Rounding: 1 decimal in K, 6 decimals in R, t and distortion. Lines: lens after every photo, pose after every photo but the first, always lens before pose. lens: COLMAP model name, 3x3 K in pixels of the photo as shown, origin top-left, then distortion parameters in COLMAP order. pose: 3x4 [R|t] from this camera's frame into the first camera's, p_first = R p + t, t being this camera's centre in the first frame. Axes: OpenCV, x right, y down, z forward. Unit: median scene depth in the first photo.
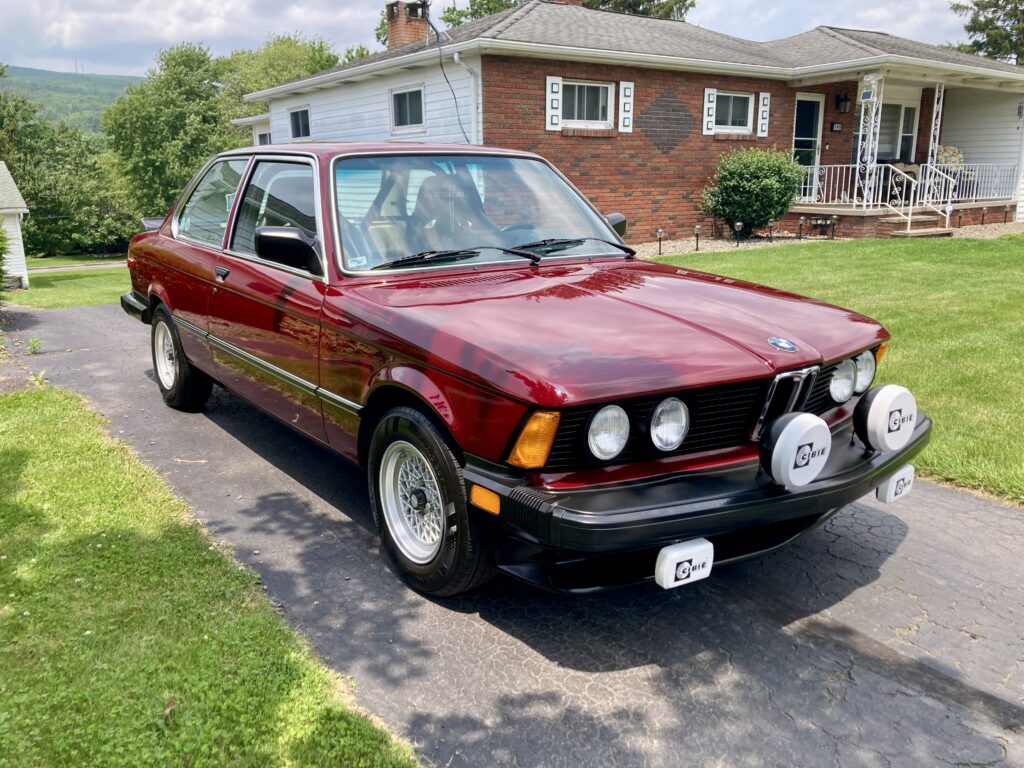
lens RADIAL K [[840.8, 0, 503.2], [0, 840.8, 384.3], [0, 0, 1]] dist [0.013707, -0.006081]
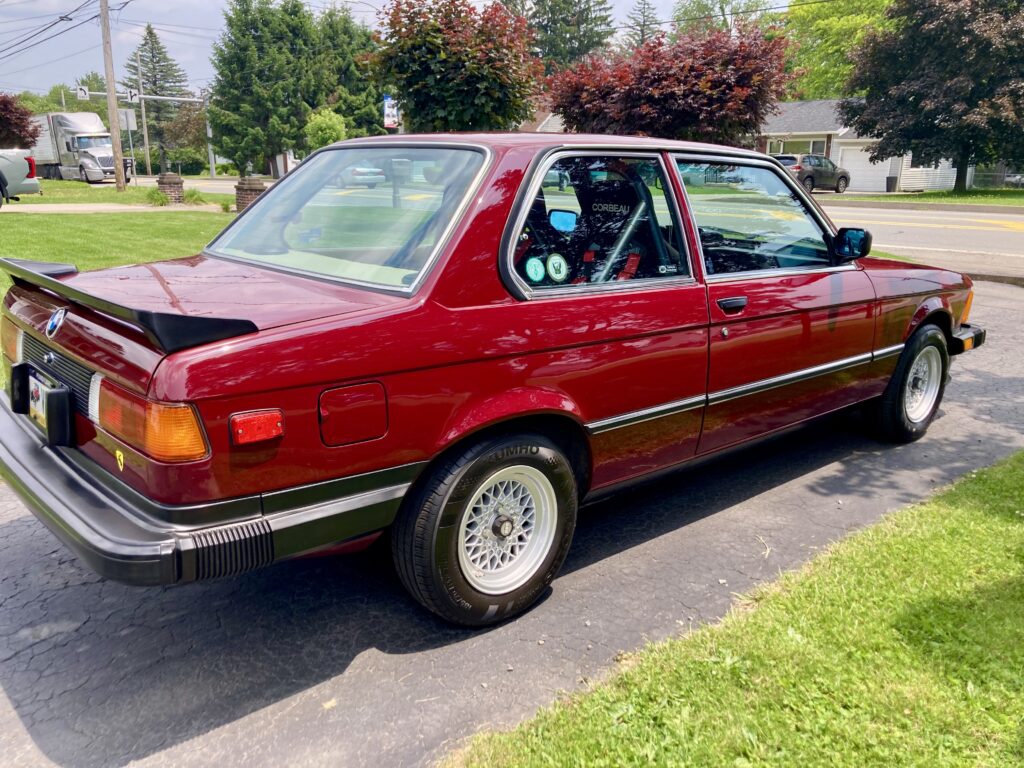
lens RADIAL K [[840.8, 0, 503.2], [0, 840.8, 384.3], [0, 0, 1]] dist [0.013707, -0.006081]
pose [[-0.105468, -0.231905, 0.967004, -1.361724], [0.211122, 0.945037, 0.249664, -0.379253], [-0.971753, 0.230487, -0.050711, 1.577379]]
